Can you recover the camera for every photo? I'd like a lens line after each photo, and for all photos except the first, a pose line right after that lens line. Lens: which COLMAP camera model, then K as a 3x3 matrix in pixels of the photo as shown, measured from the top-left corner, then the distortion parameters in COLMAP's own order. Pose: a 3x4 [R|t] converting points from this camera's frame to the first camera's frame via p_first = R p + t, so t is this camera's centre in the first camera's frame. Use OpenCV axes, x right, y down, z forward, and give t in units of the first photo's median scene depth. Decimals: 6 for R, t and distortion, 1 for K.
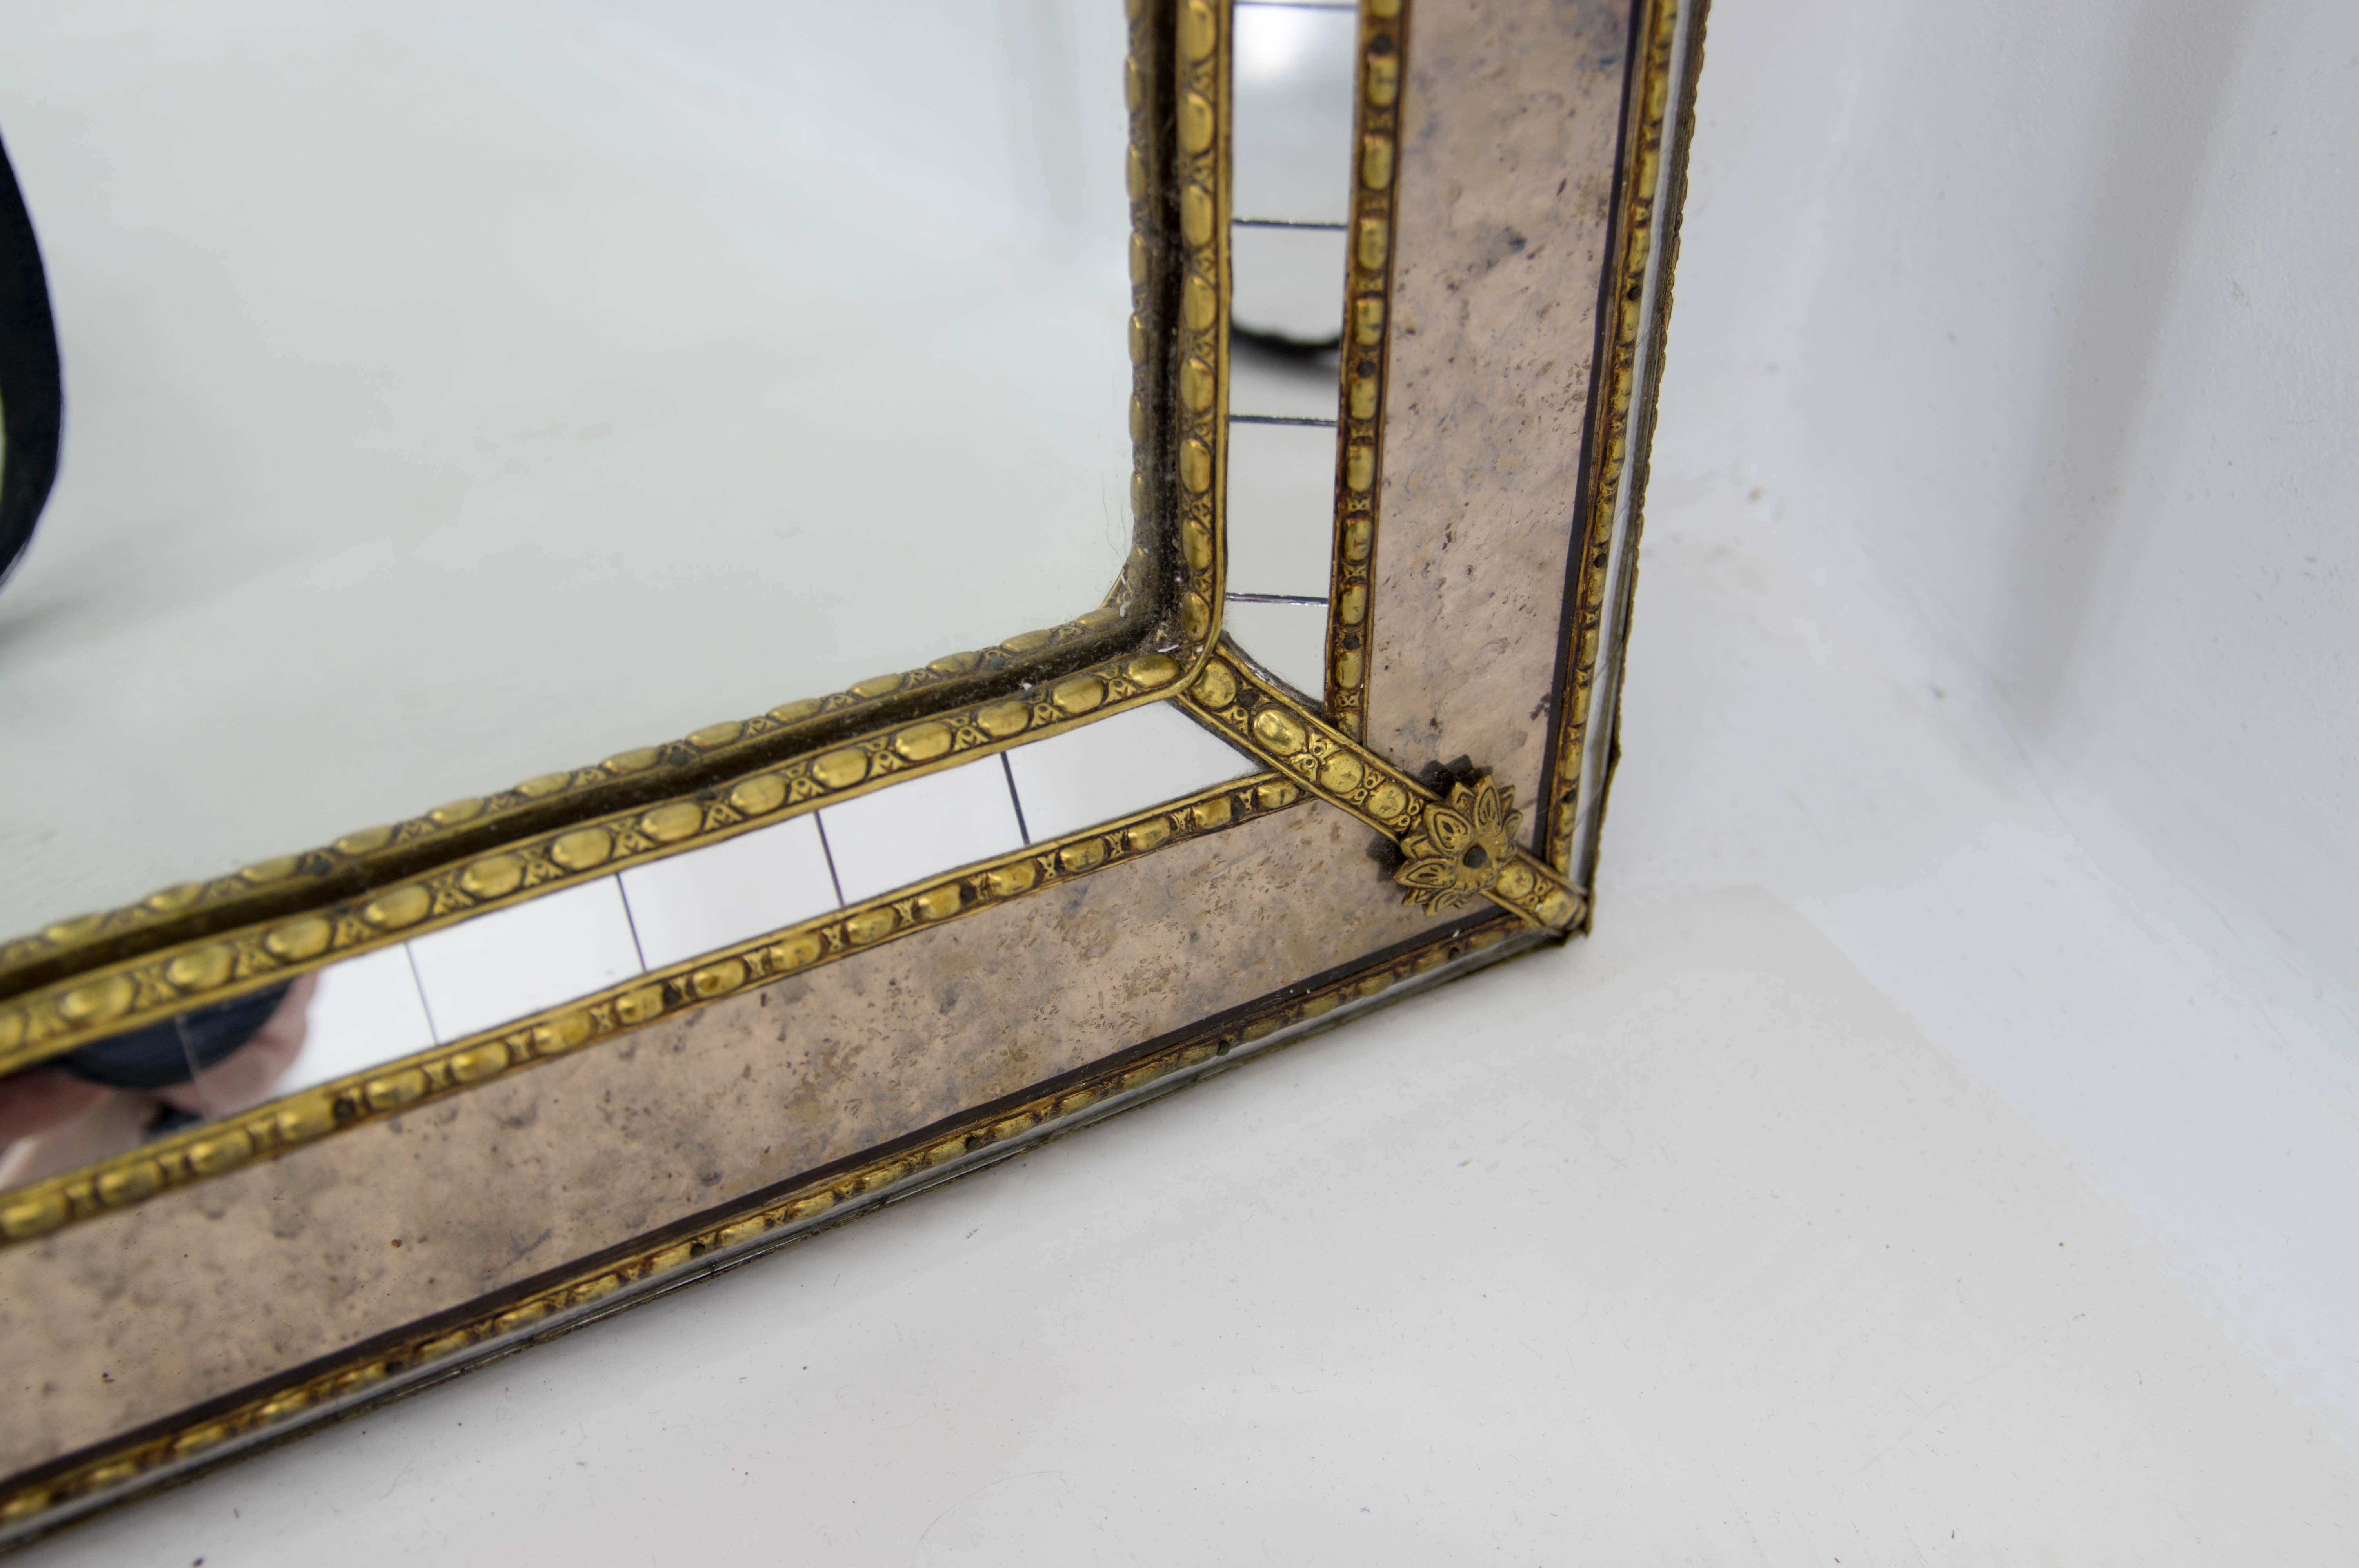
lens RADIAL K [[2393.0, 0, 1179.5], [0, 2393.0, 784.0], [0, 0, 1]] dist [-0.065149, 0.099272]
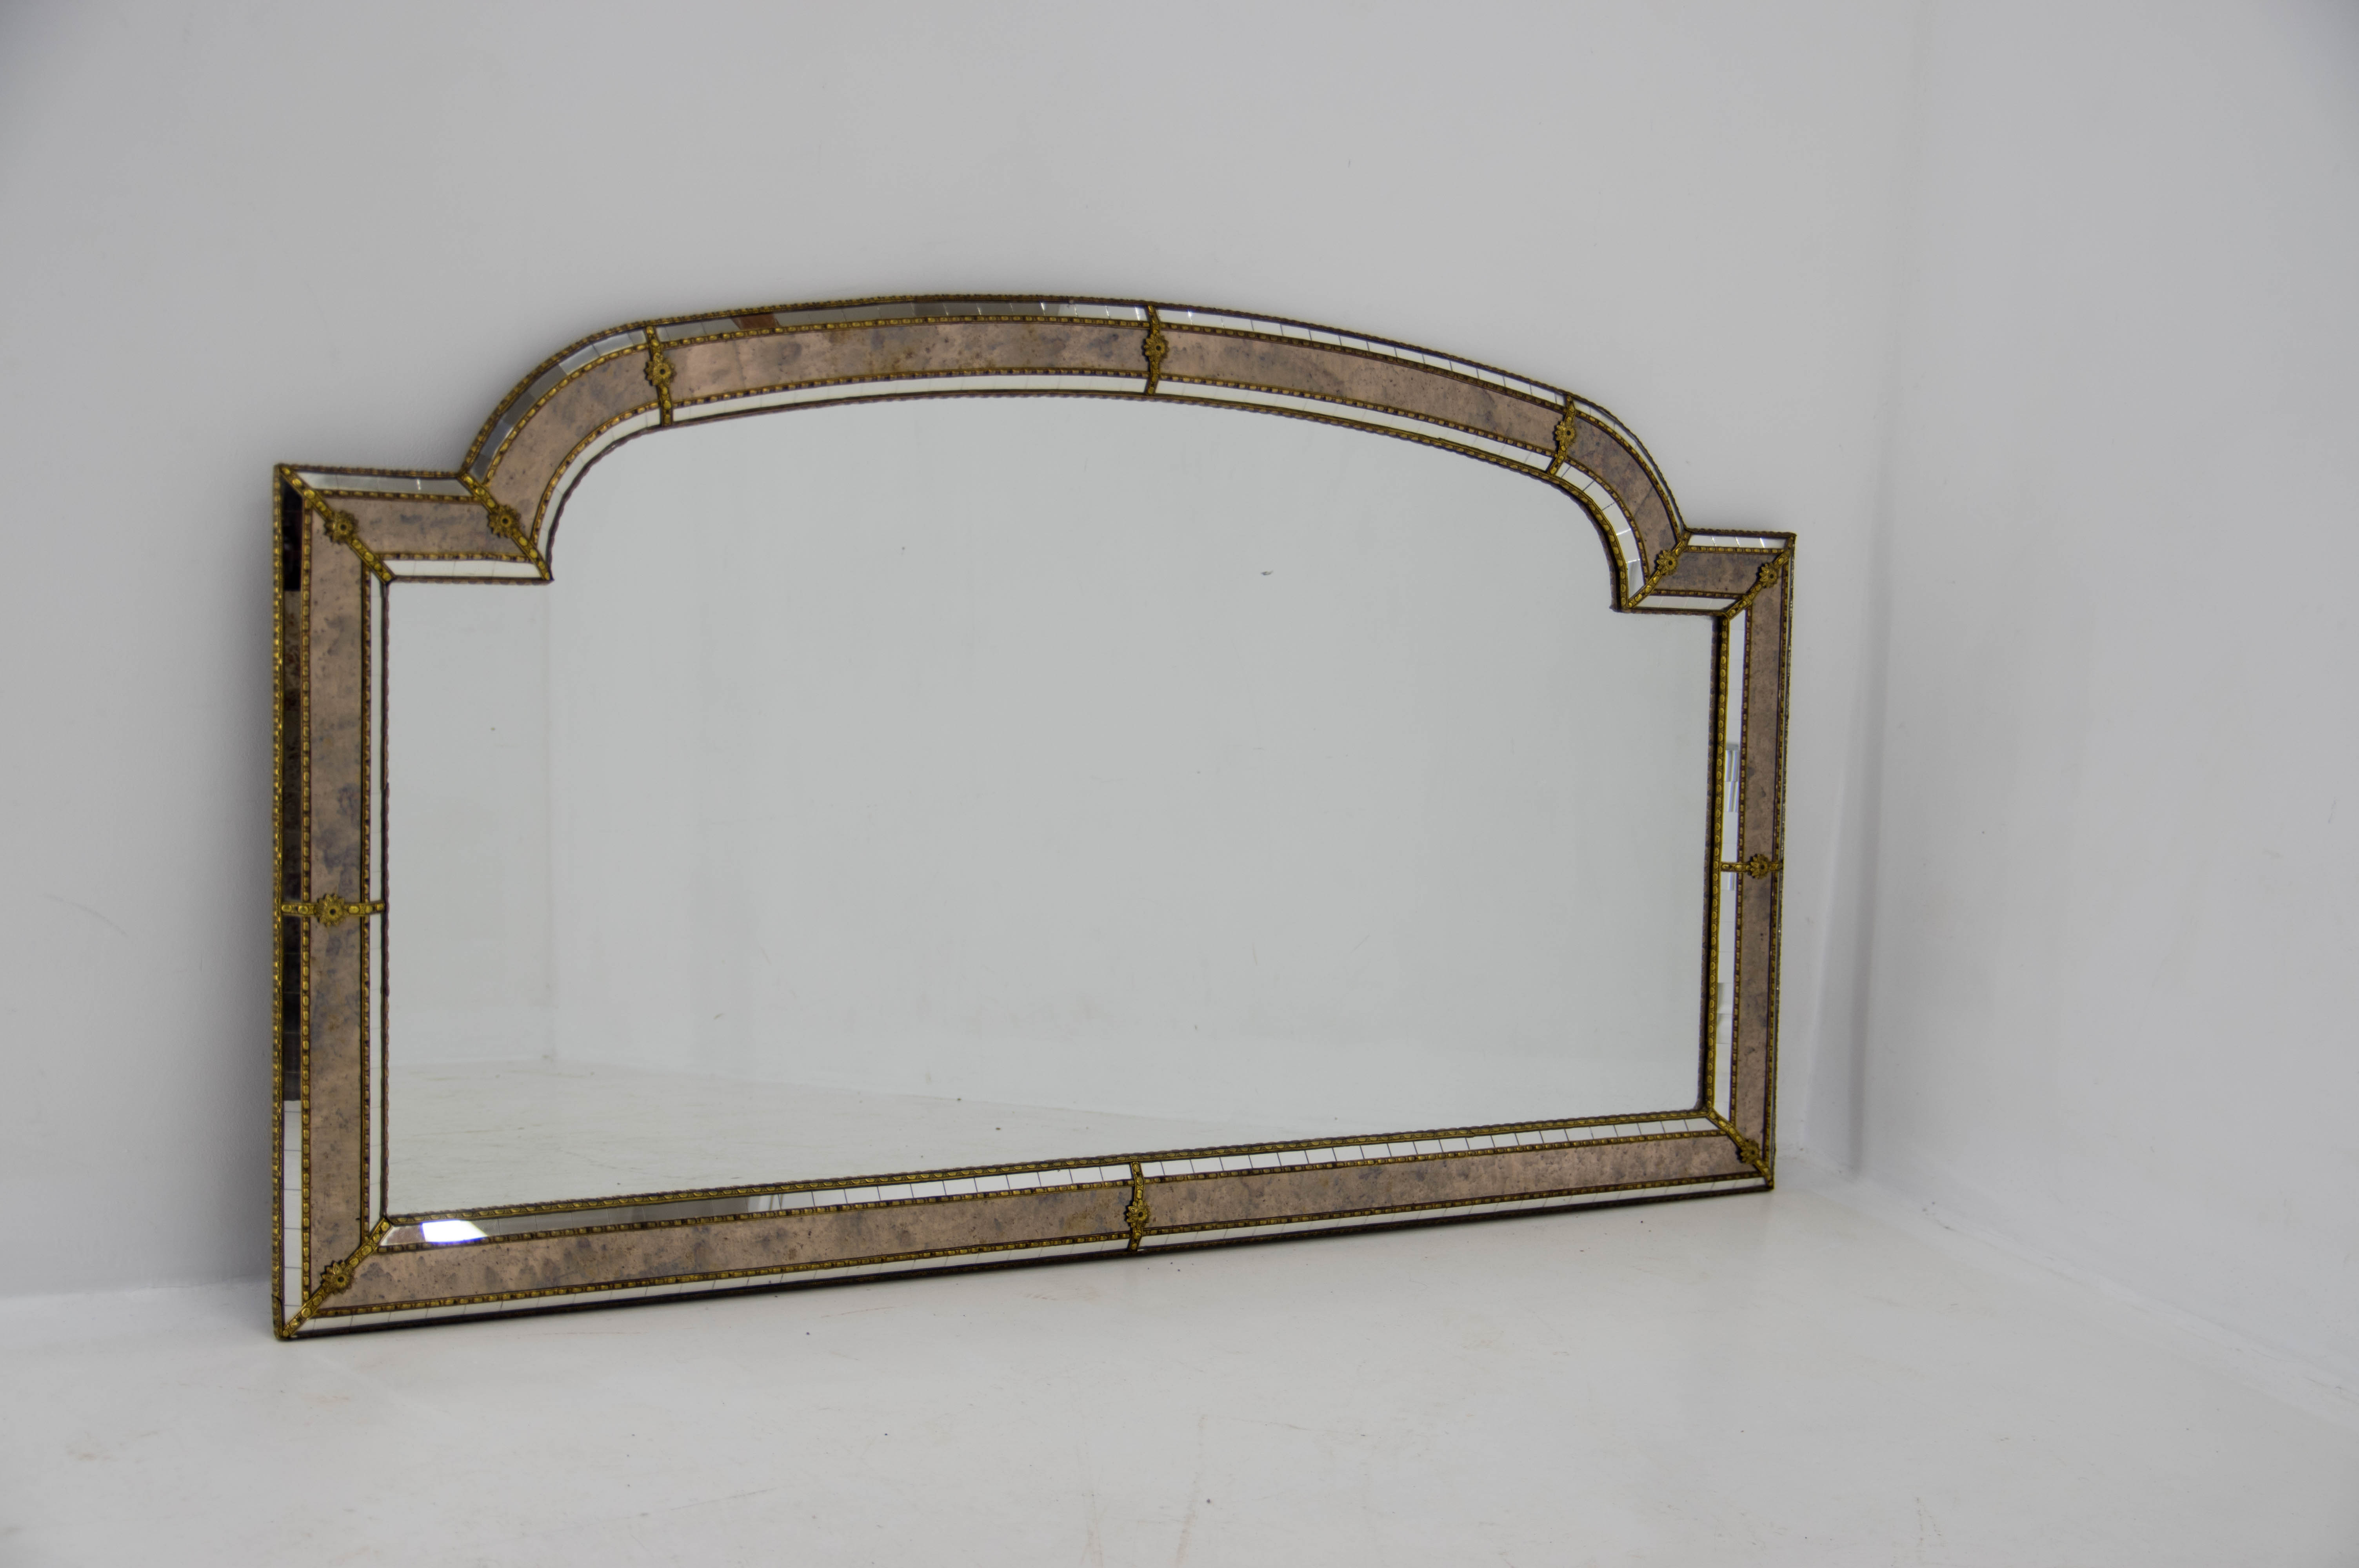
lens RADIAL K [[2836.3, 0, 1179.5], [0, 2836.3, 784.0], [0, 0, 1]] dist [-0.008434, -0.000512]
pose [[0.999779, 0.015481, -0.014231, -1.354821], [-0.020714, 0.841450, -0.539938, 3.431210], [0.003616, 0.540113, 0.841585, -6.069487]]
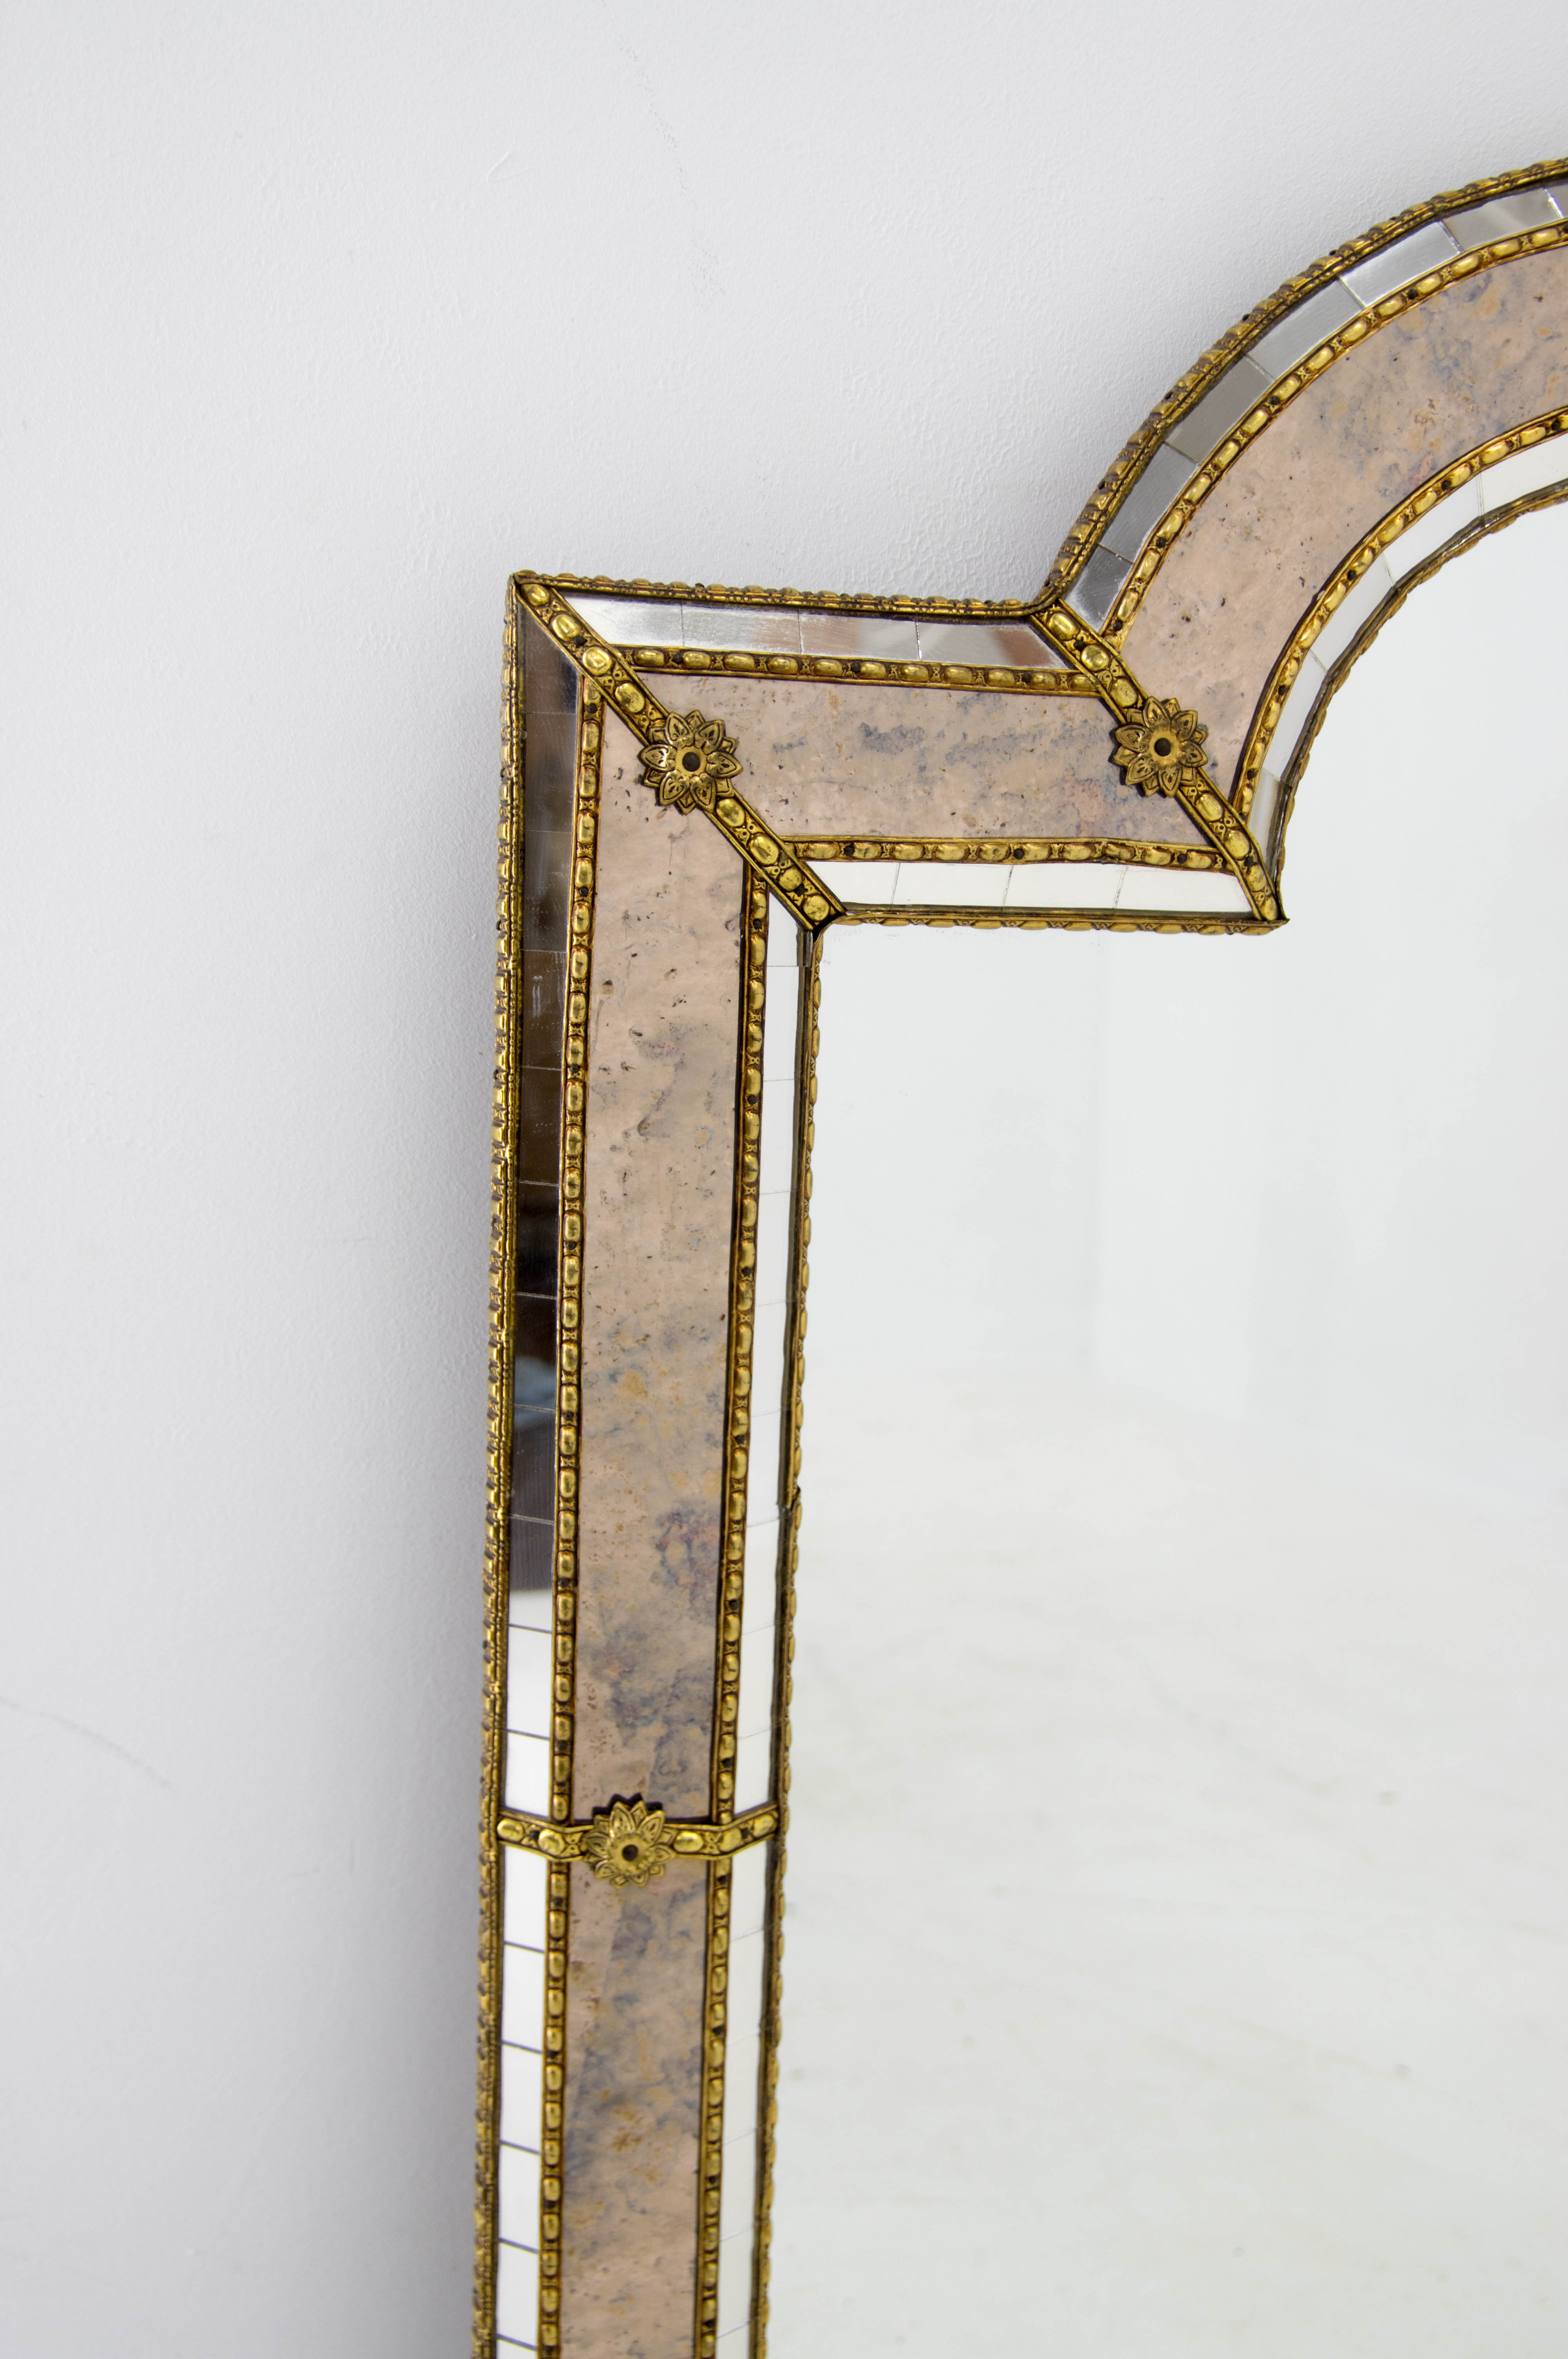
lens RADIAL K [[2393.0, 0, 784.0], [0, 2393.0, 1179.5], [0, 0, 1]] dist [-0.065149, 0.099272]
pose [[0.934470, 0.085292, -0.345674, -2.508067], [-0.235412, 0.876385, -0.420155, 0.813824], [0.267107, 0.473998, 0.839035, -2.696317]]
